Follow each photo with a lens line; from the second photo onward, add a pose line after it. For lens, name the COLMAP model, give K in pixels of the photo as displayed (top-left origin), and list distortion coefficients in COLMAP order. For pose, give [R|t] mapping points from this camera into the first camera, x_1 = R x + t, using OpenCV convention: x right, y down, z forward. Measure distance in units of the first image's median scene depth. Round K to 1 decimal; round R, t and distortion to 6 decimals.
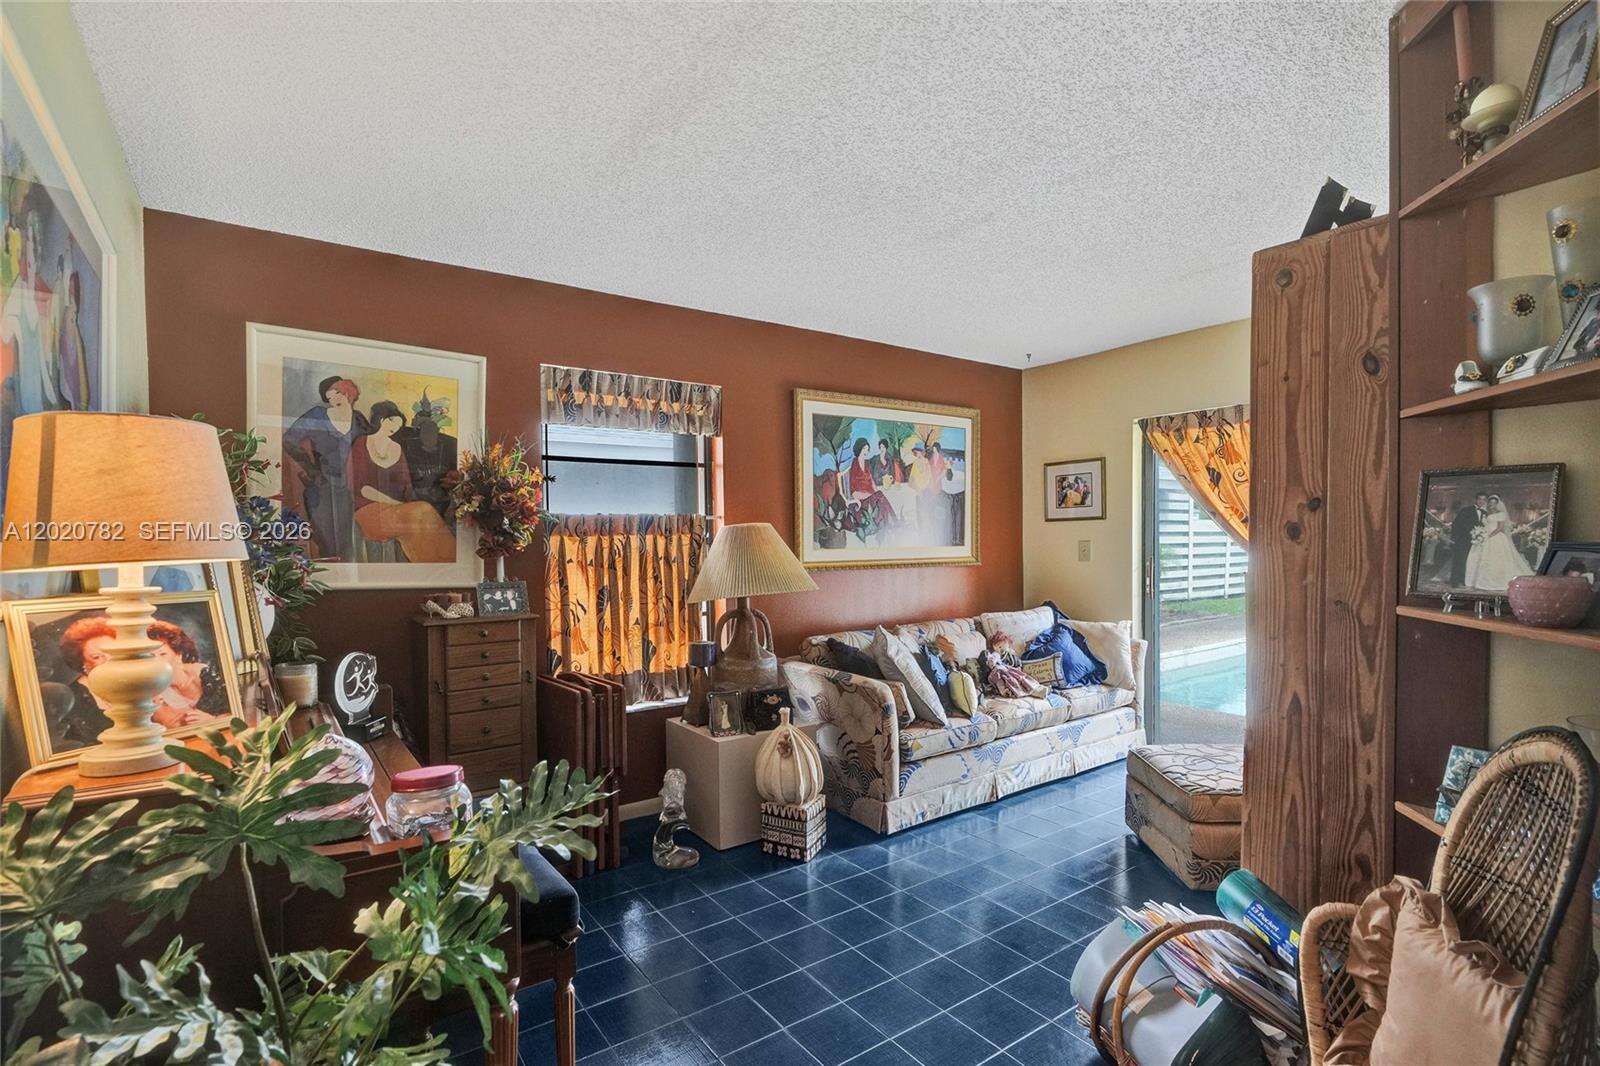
lens RADIAL K [[751.4, 0, 795.7], [0, 751.4, 543.7], [0, 0, 1]] dist [-0.004228, -0.000018]
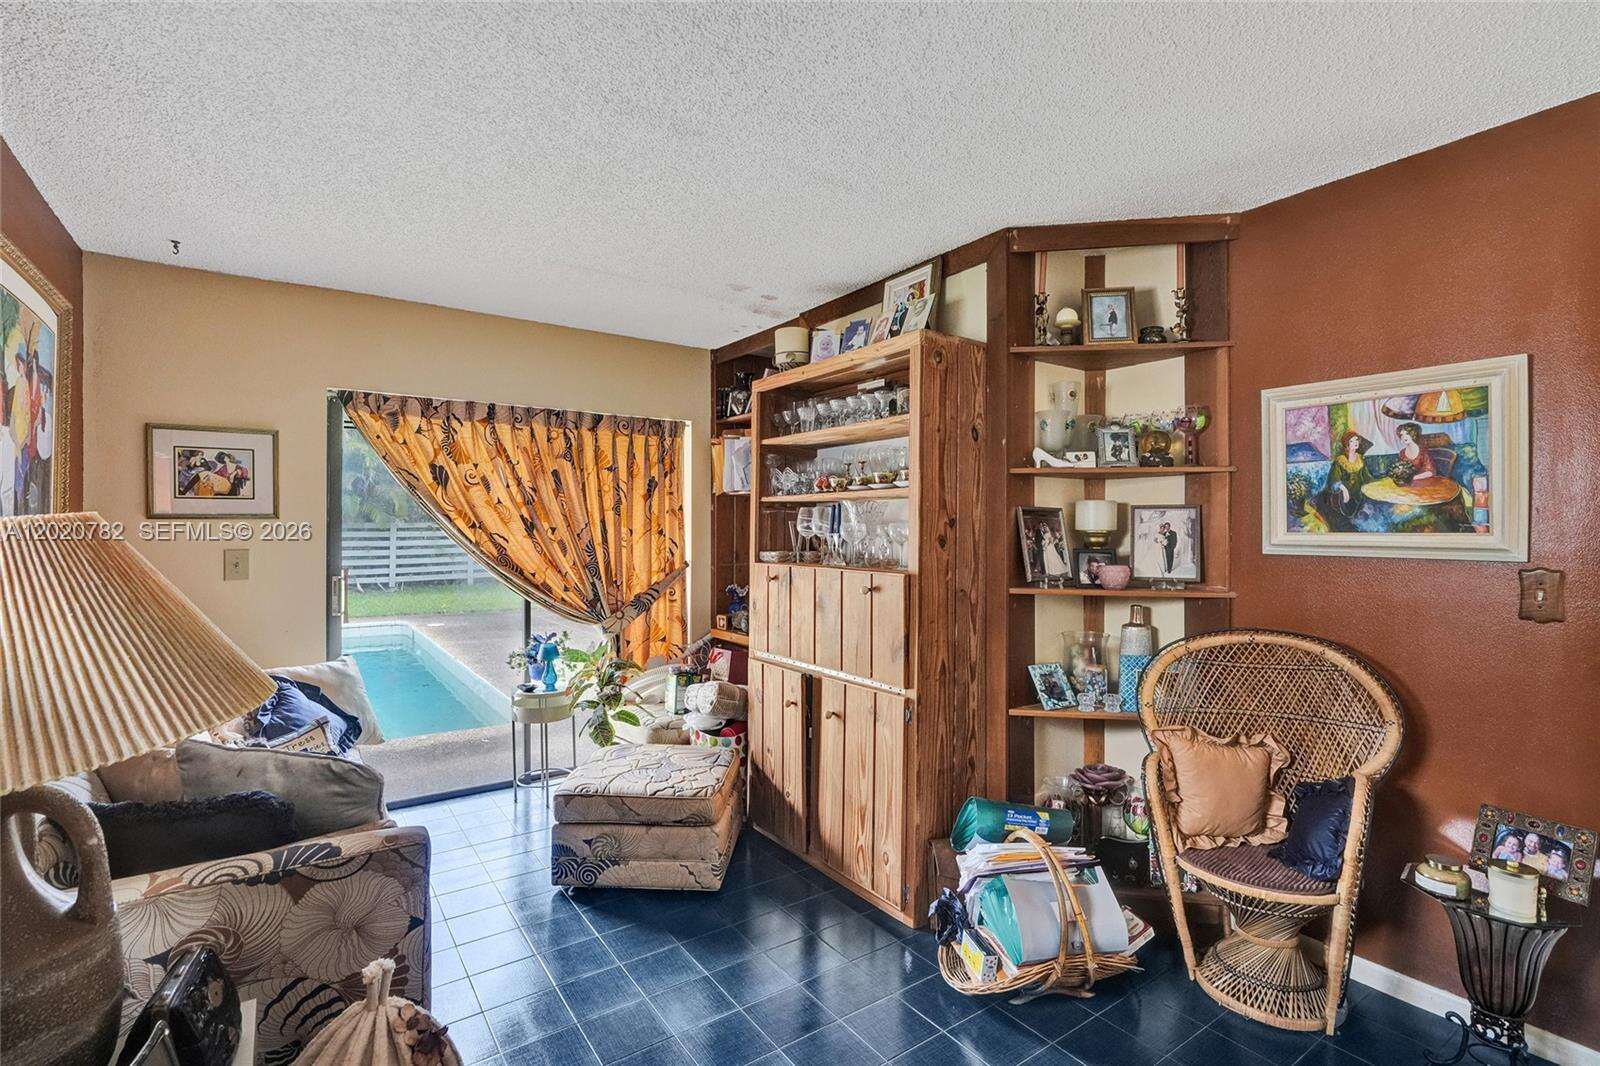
lens RADIAL K [[751.4, 0, 798.2], [0, 751.4, 522.8], [0, 0, 1]] dist [-0.004228, -0.000018]
pose [[-0.000538, 0.022386, 0.999749, -0.323939], [0.007917, 0.999718, -0.022381, -0.010061], [-0.999969, 0.007903, -0.000715, 0.569038]]
